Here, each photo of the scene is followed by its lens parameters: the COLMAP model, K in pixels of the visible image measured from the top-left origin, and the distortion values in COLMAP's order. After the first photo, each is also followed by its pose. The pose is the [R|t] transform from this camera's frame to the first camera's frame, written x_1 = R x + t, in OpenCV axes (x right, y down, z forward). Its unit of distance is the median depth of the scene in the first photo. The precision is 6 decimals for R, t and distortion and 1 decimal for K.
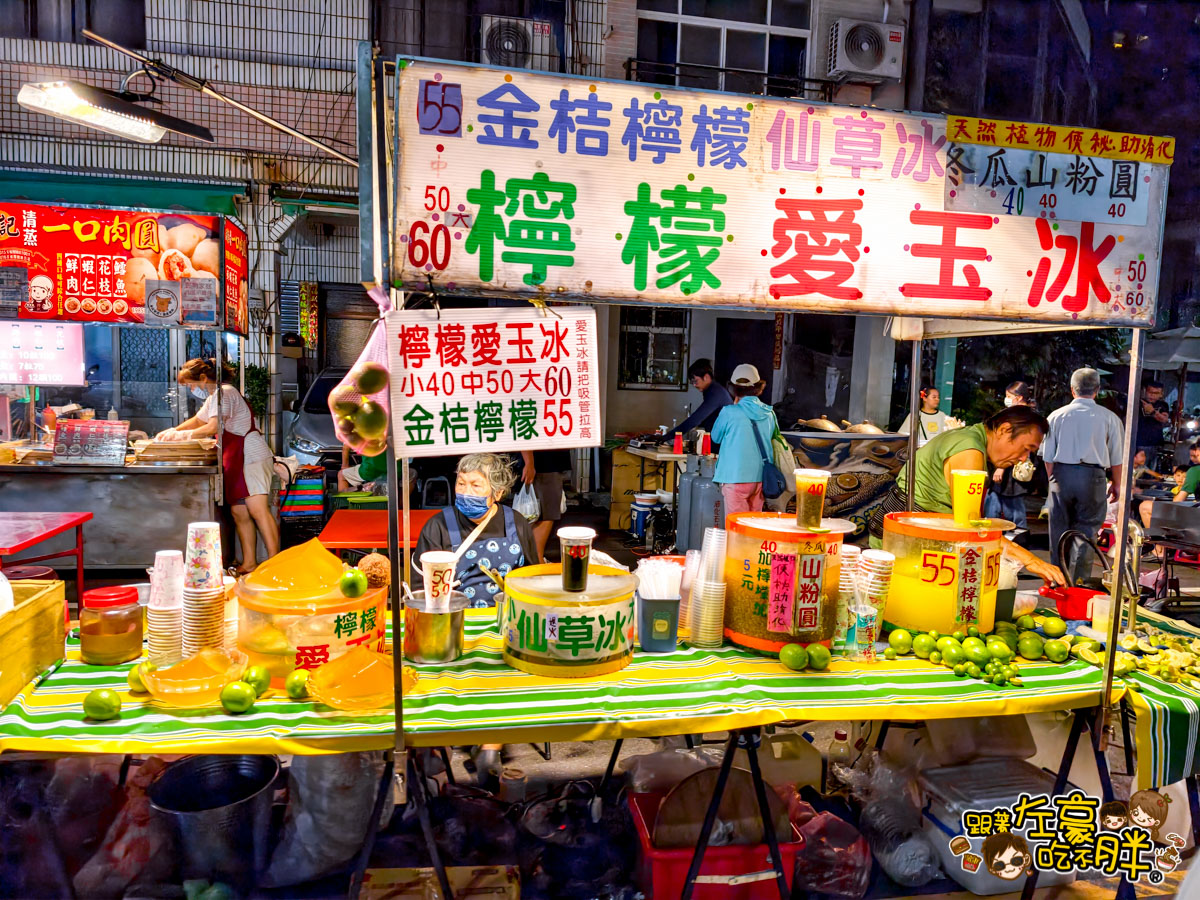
lens RADIAL K [[875.7, 0, 601.2], [0, 875.7, 450.9], [0, 0, 1]] dist [0.008215, 0.002866]
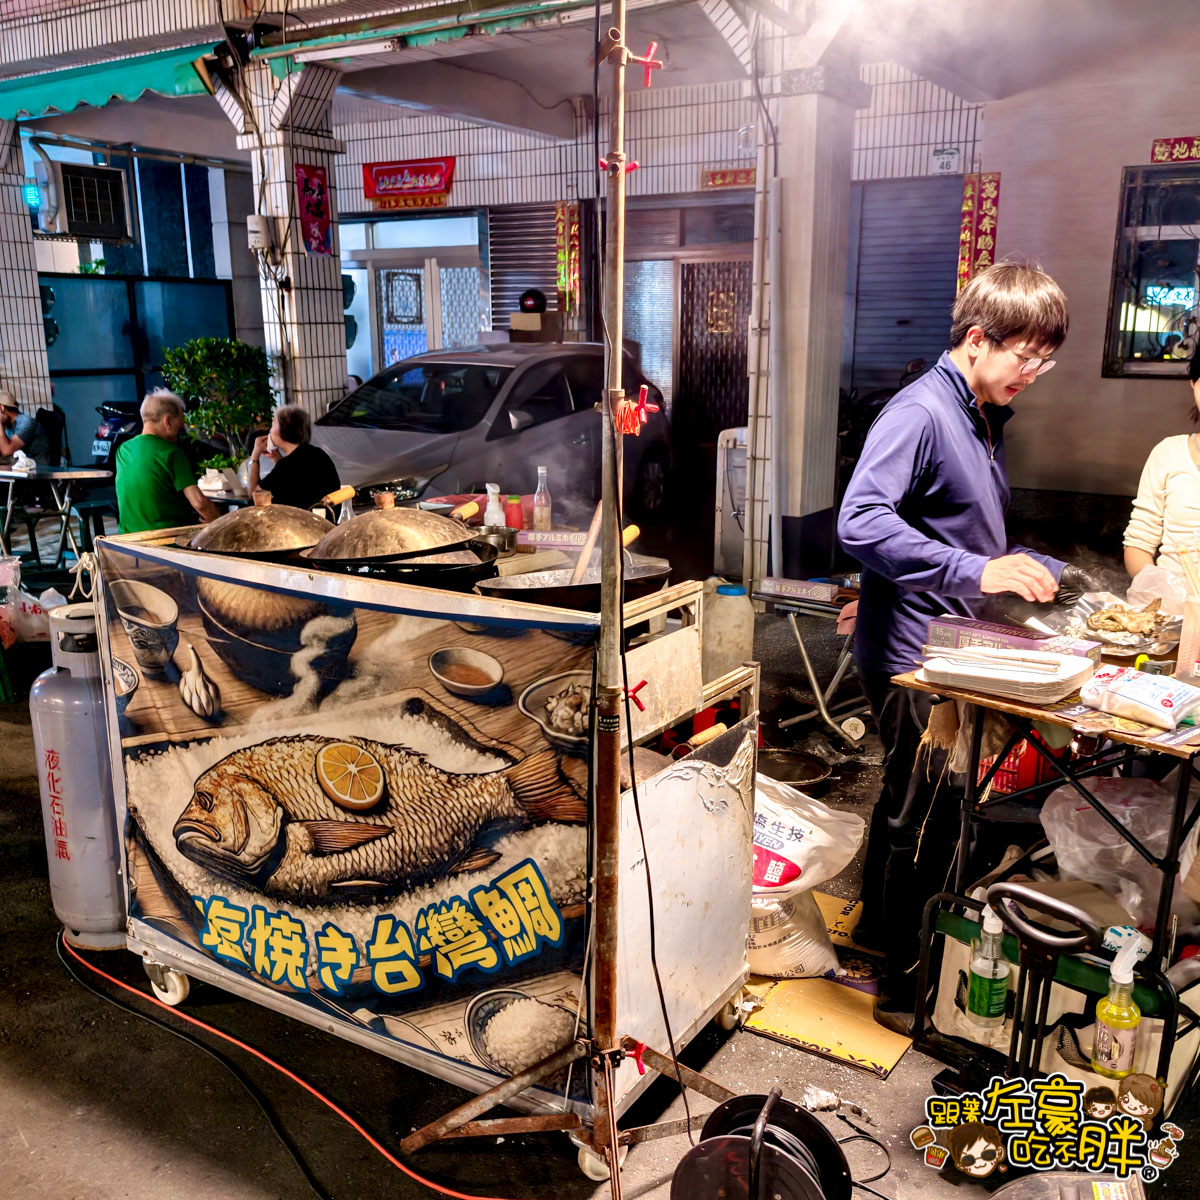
lens RADIAL K [[1180.8, 0, 601.2], [0, 1180.8, 602.1], [0, 0, 1]] dist [0.037515, 0.000000]
pose [[0.728710, 0.122255, -0.673822, 0.544770], [-0.042121, 0.990075, 0.134082, -0.059360], [0.683526, -0.069325, 0.726626, 0.809002]]
